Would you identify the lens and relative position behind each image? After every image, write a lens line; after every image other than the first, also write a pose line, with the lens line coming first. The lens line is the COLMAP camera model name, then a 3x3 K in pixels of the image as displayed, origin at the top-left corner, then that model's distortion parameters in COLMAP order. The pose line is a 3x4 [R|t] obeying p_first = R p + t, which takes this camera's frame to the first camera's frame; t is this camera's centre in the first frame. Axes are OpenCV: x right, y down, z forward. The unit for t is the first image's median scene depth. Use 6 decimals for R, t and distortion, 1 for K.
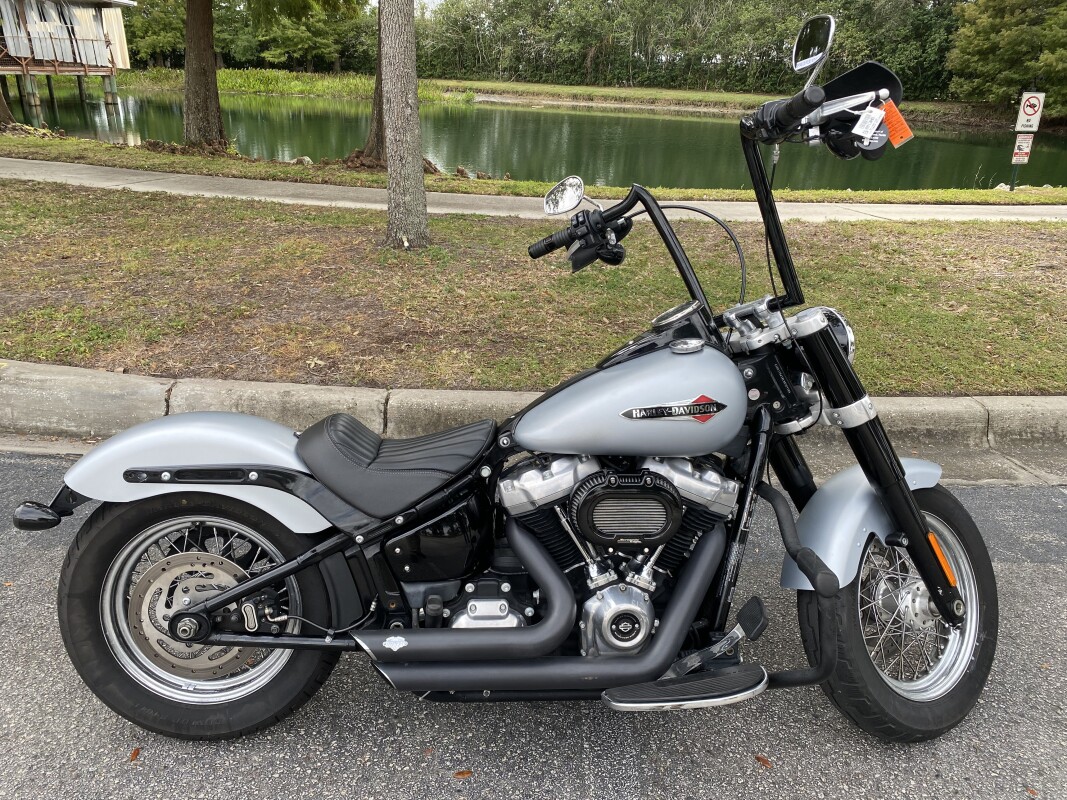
lens RADIAL K [[810.2, 0, 532.8], [0, 810.2, 400.7], [0, 0, 1]] dist [0.007768, -0.004508]
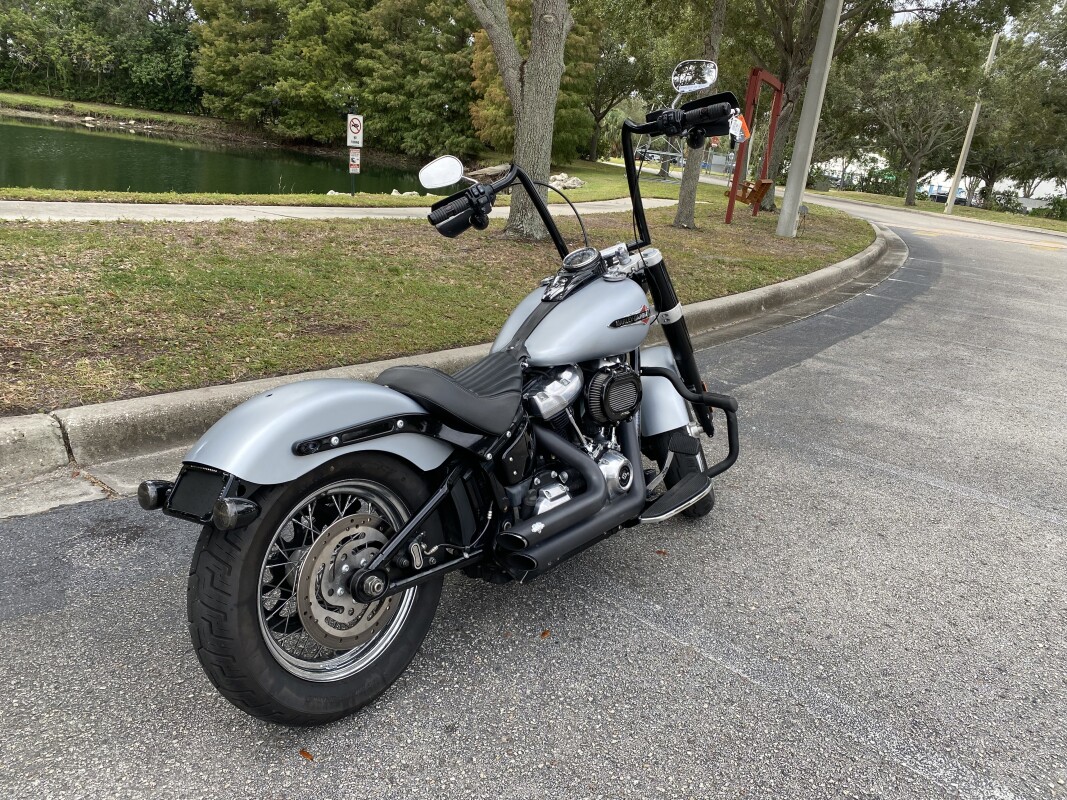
lens RADIAL K [[810.2, 0, 537.0], [0, 810.2, 400.0], [0, 0, 1]] dist [0.007768, -0.004508]
pose [[0.654898, -0.178103, 0.734431, -0.167049], [0.188387, 0.979627, 0.069578, 0.003622], [-0.731860, 0.092790, 0.675108, 0.024658]]
